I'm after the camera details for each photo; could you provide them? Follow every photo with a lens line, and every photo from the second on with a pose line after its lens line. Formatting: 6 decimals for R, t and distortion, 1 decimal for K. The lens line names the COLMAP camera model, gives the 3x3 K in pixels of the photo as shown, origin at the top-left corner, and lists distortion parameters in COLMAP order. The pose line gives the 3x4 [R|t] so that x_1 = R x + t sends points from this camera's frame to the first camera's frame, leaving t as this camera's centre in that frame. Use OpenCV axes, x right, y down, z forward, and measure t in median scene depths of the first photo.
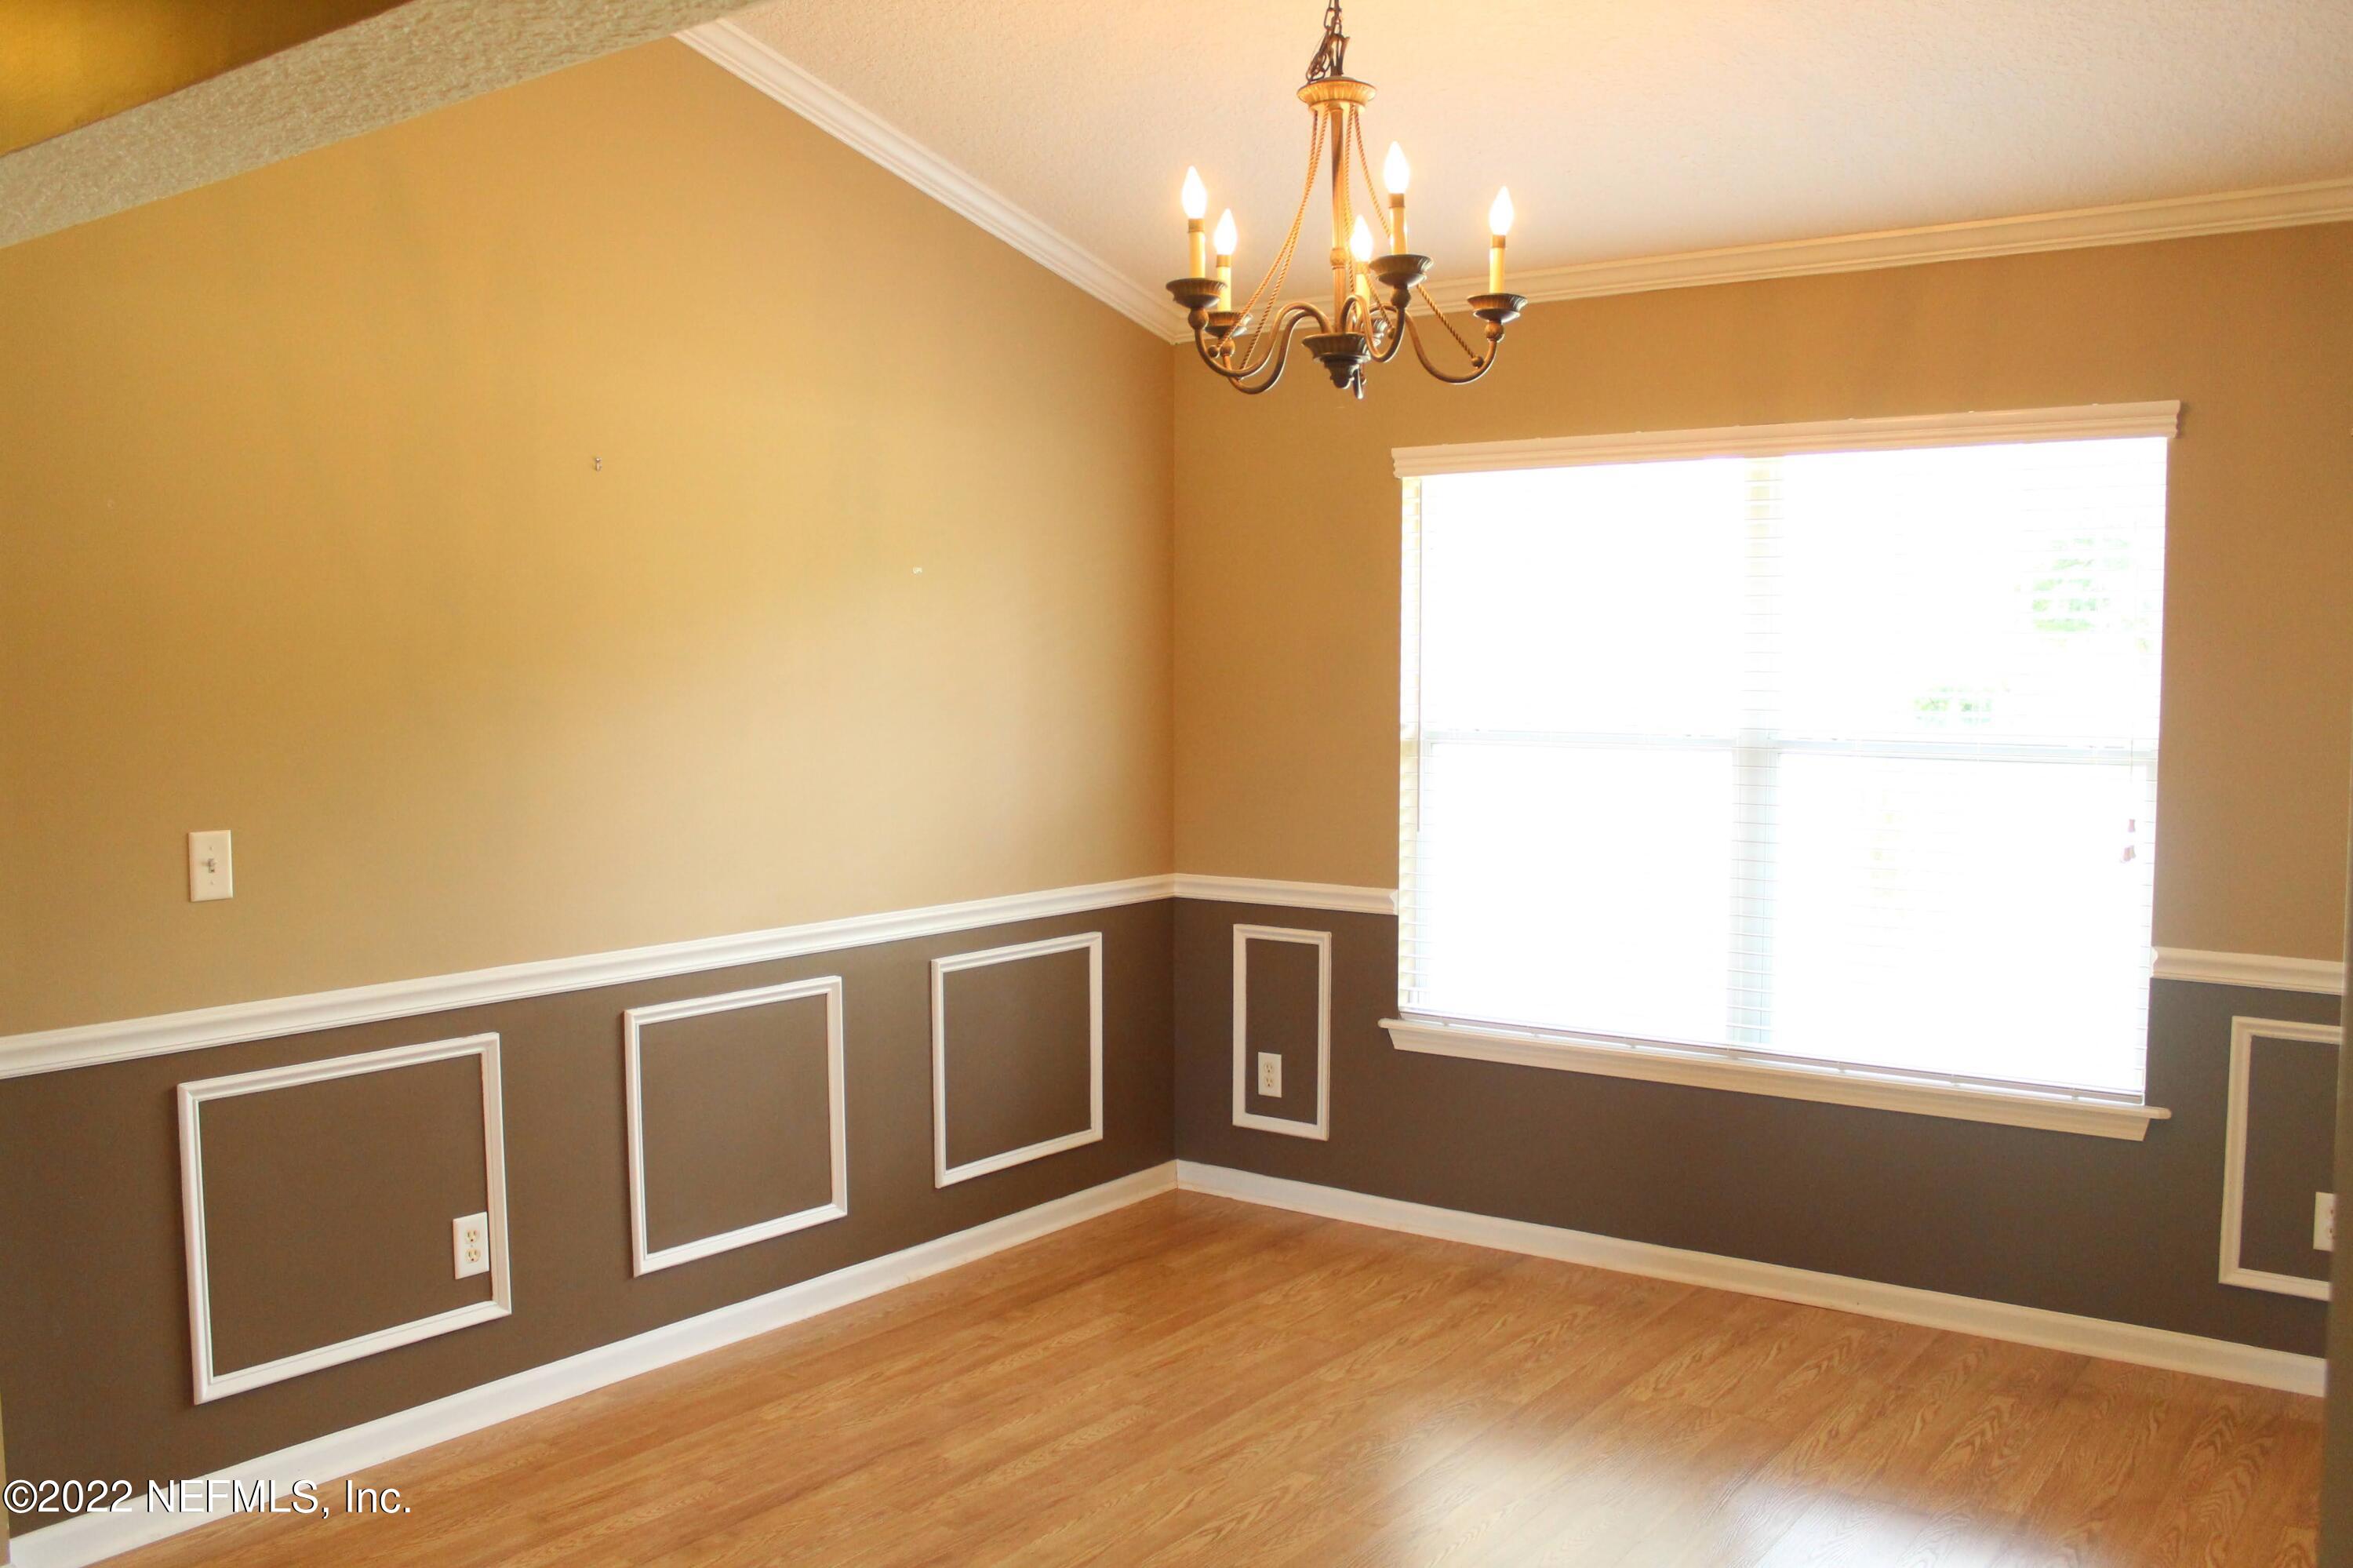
lens RADIAL K [[1962.3, 0, 1176.9], [0, 1962.3, 771.0], [0, 0, 1]] dist [-0.134091, 0.087490]
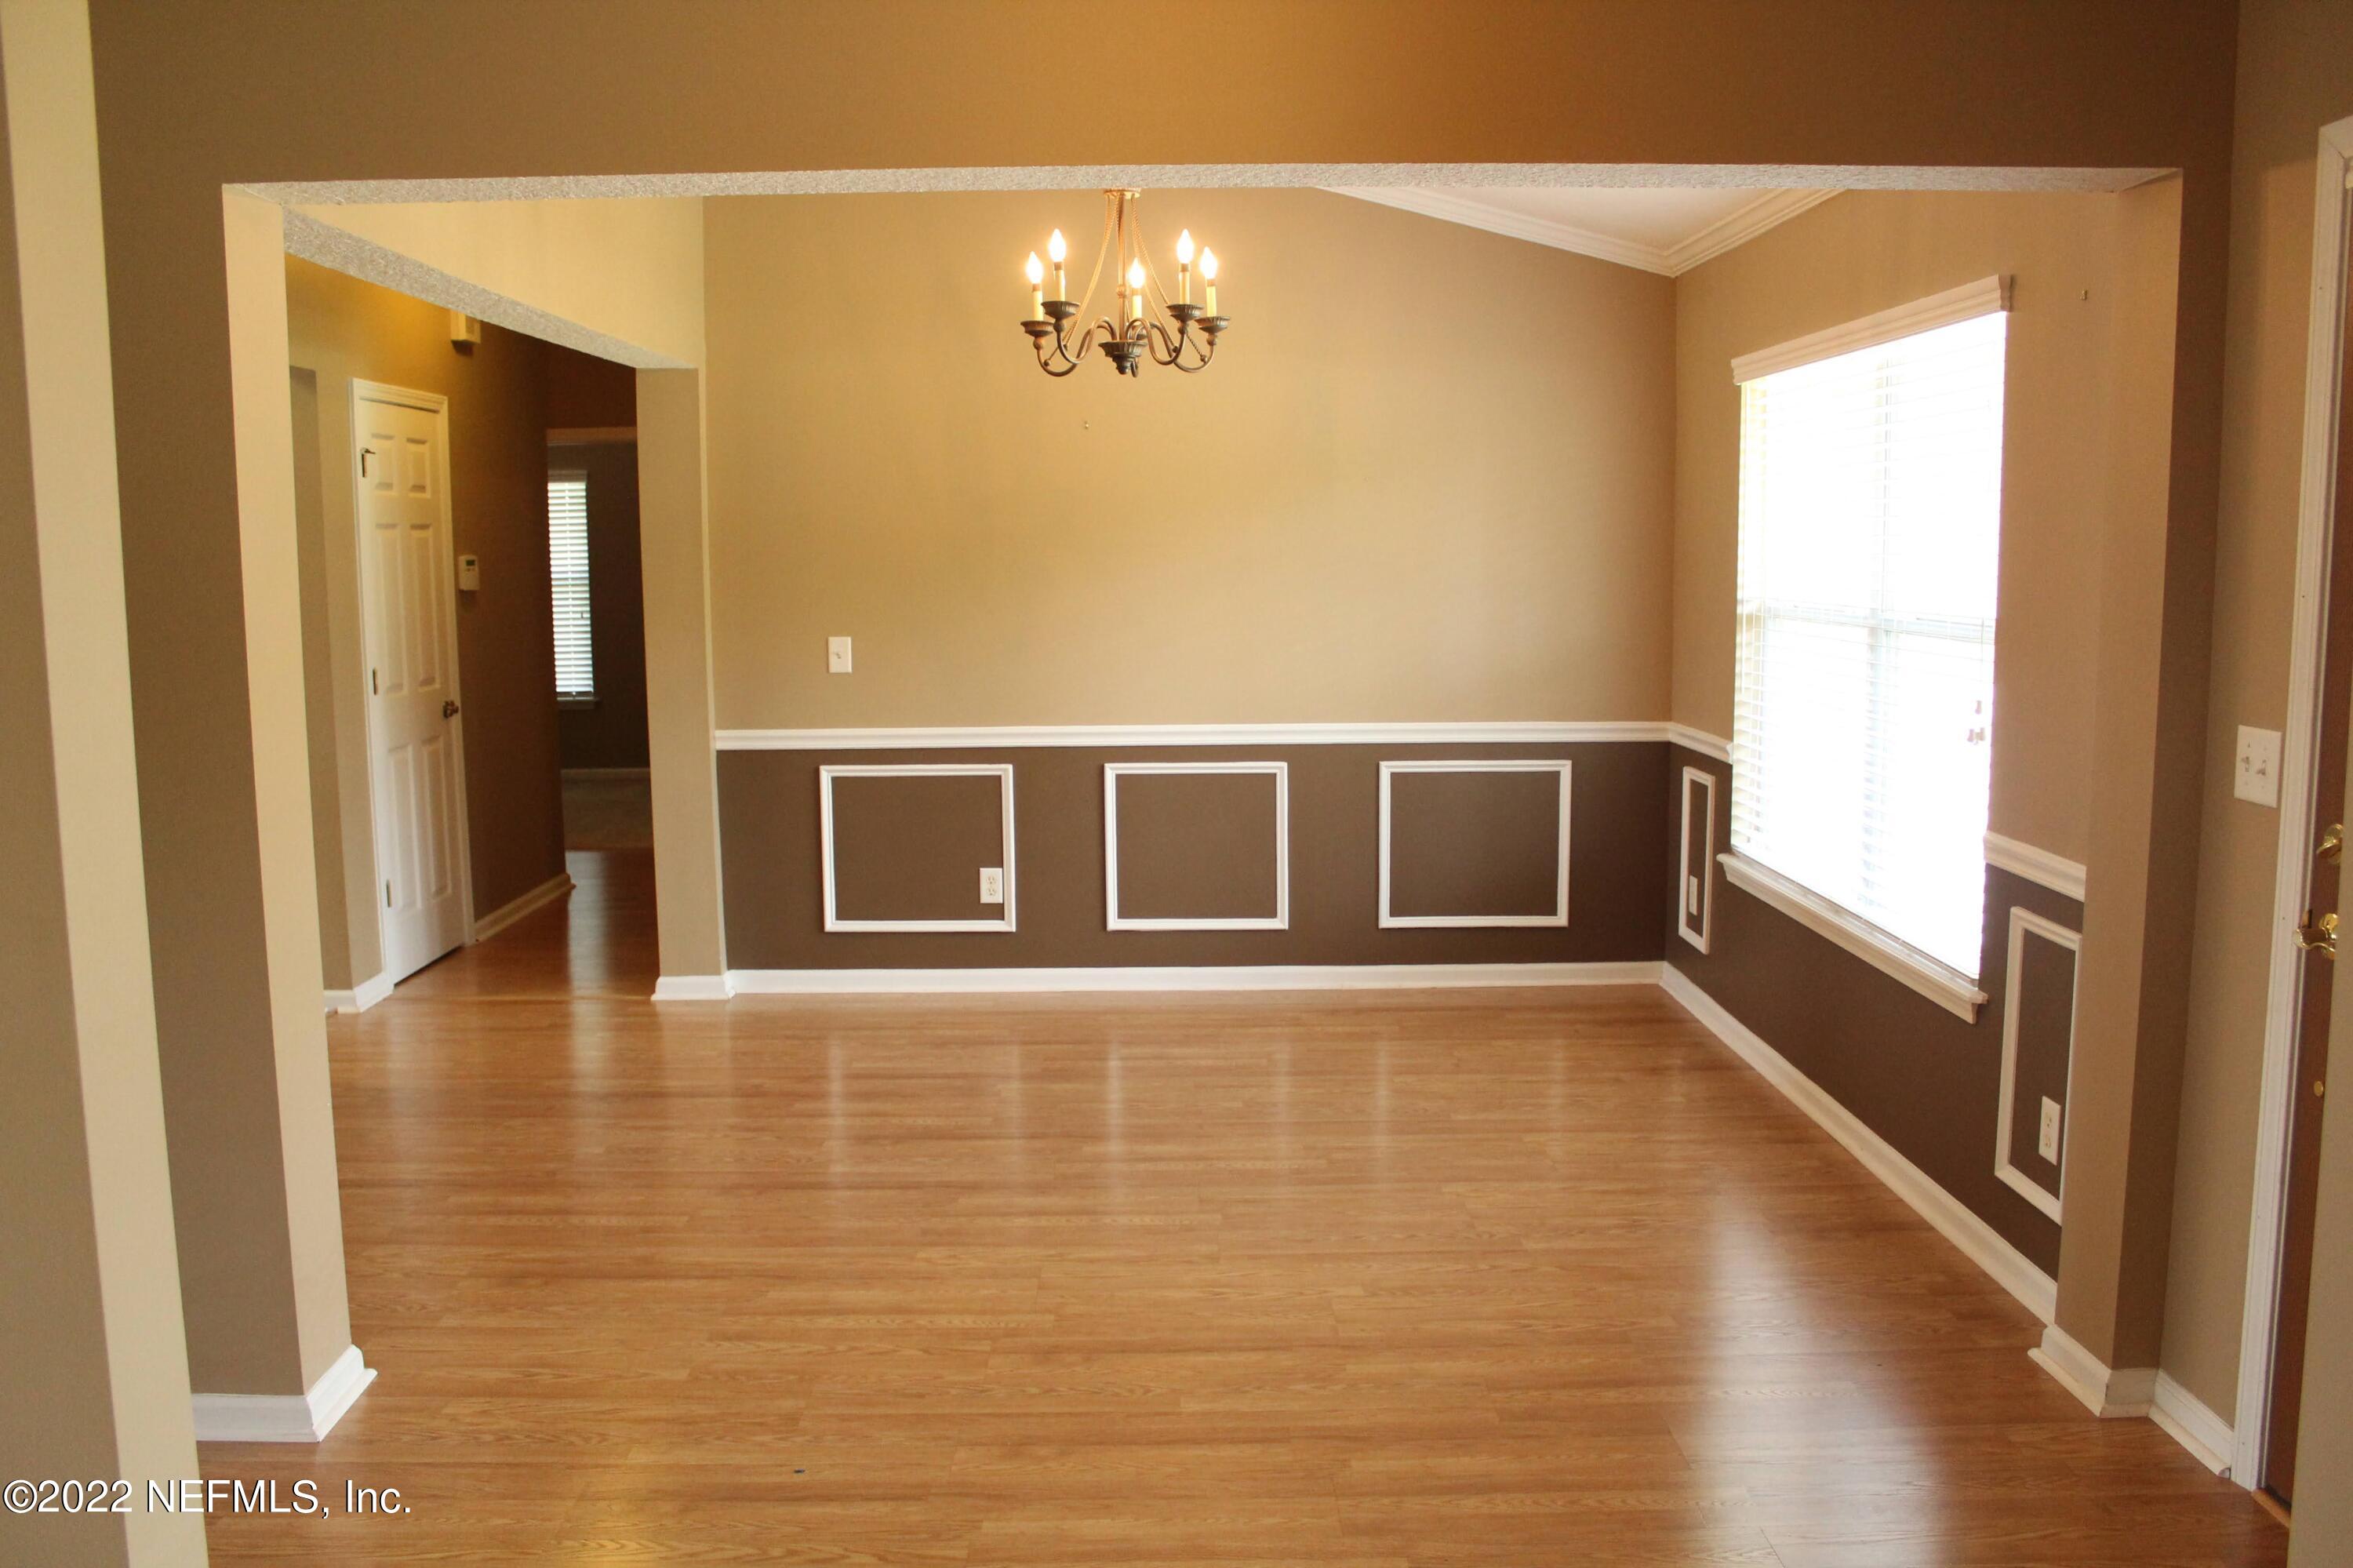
lens RADIAL K [[1962.3, 0, 1196.3], [0, 1962.3, 789.1], [0, 0, 1]] dist [-0.134091, 0.087490]
pose [[0.611547, 0.094579, -0.785535, 1.042369], [-0.035434, 0.995107, 0.092226, -0.008580], [0.790415, -0.028566, 0.611906, 0.060102]]
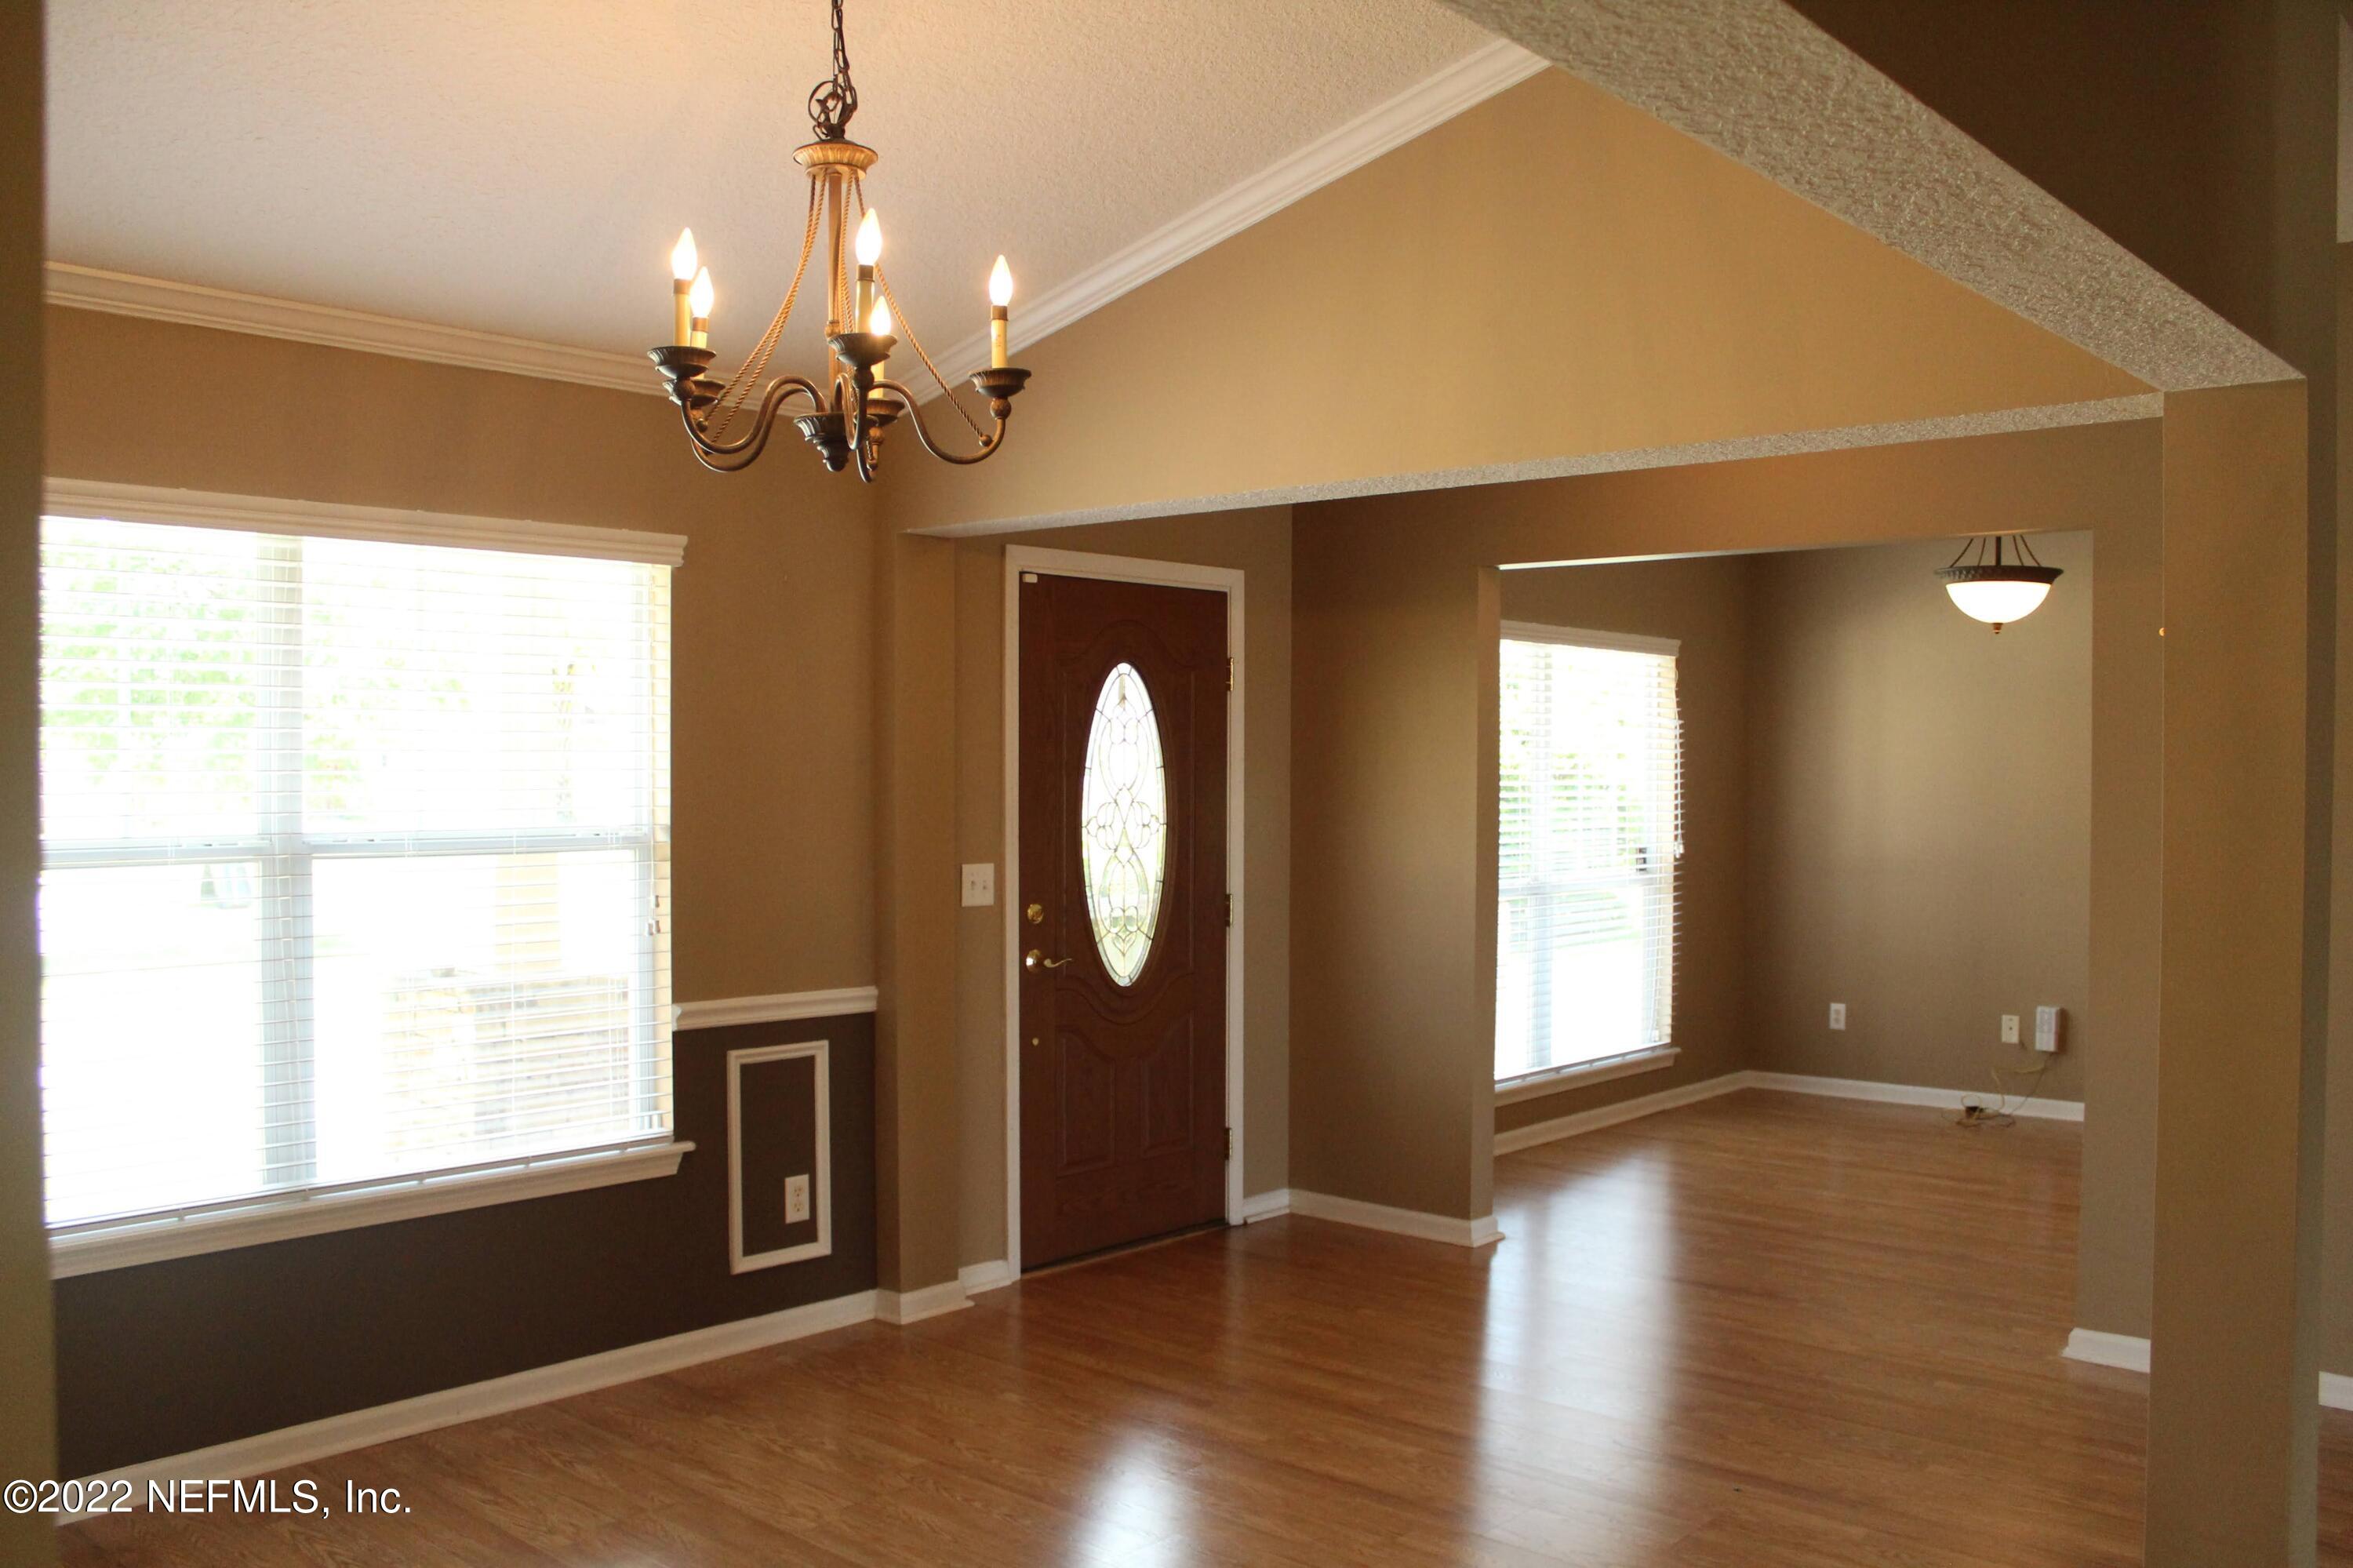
lens RADIAL K [[1962.3, 0, 1187.5], [0, 1962.3, 786.9], [0, 0, 1]] dist [-0.134091, 0.087490]
pose [[0.103611, -0.017043, 0.994472, -0.624458], [0.050530, 0.998652, 0.011850, -0.037868], [-0.993334, 0.049023, 0.104332, 0.558981]]
